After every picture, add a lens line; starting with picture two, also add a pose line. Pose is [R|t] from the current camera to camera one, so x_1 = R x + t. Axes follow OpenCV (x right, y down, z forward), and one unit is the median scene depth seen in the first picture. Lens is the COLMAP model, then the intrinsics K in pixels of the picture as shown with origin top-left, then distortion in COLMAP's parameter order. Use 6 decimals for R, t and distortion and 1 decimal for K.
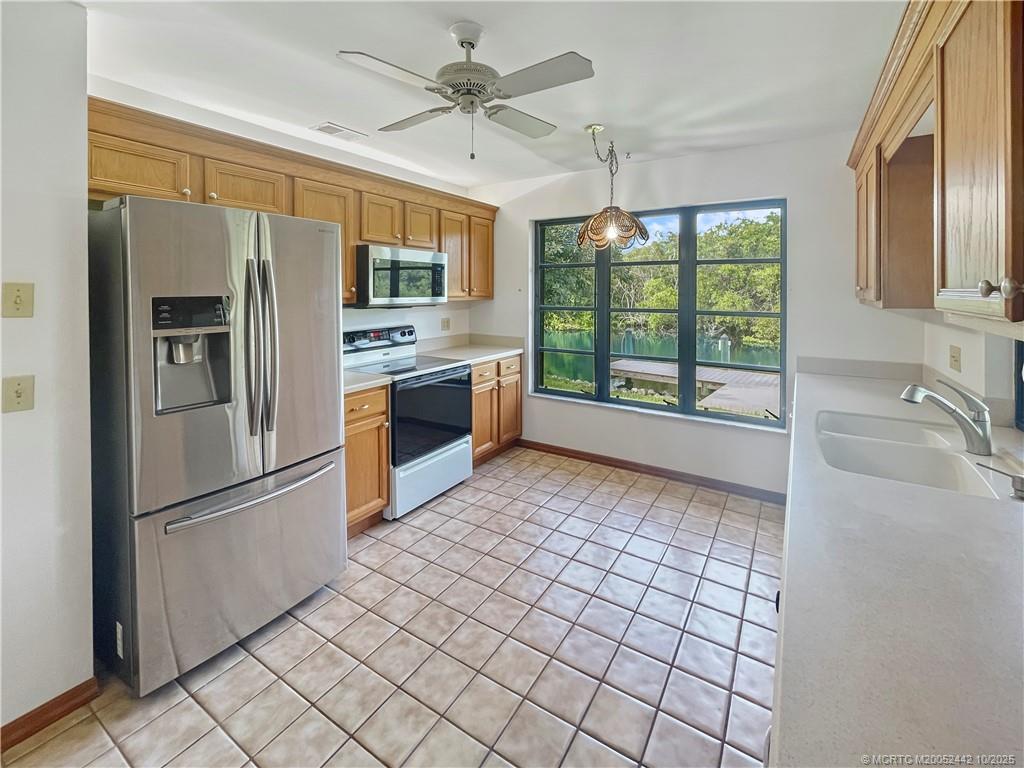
lens RADIAL K [[445.4, 0, 511.9], [0, 445.4, 391.6], [0, 0, 1]] dist [-0.000560, 0.000103]
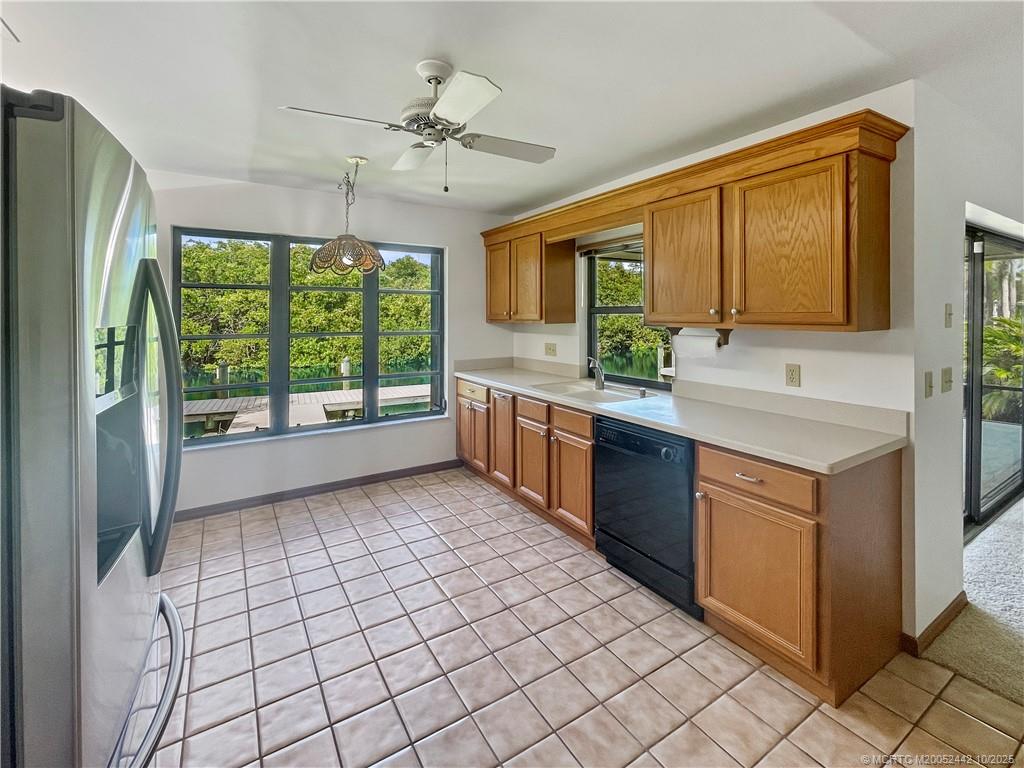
lens RADIAL K [[445.4, 0, 511.9], [0, 445.4, 391.6], [0, 0, 1]] dist [-0.000560, 0.000103]
pose [[0.431314, -0.152724, 0.889182, -0.464545], [0.202943, 0.976734, 0.069321, -0.040783], [-0.879081, 0.150554, 0.452273, 0.198580]]
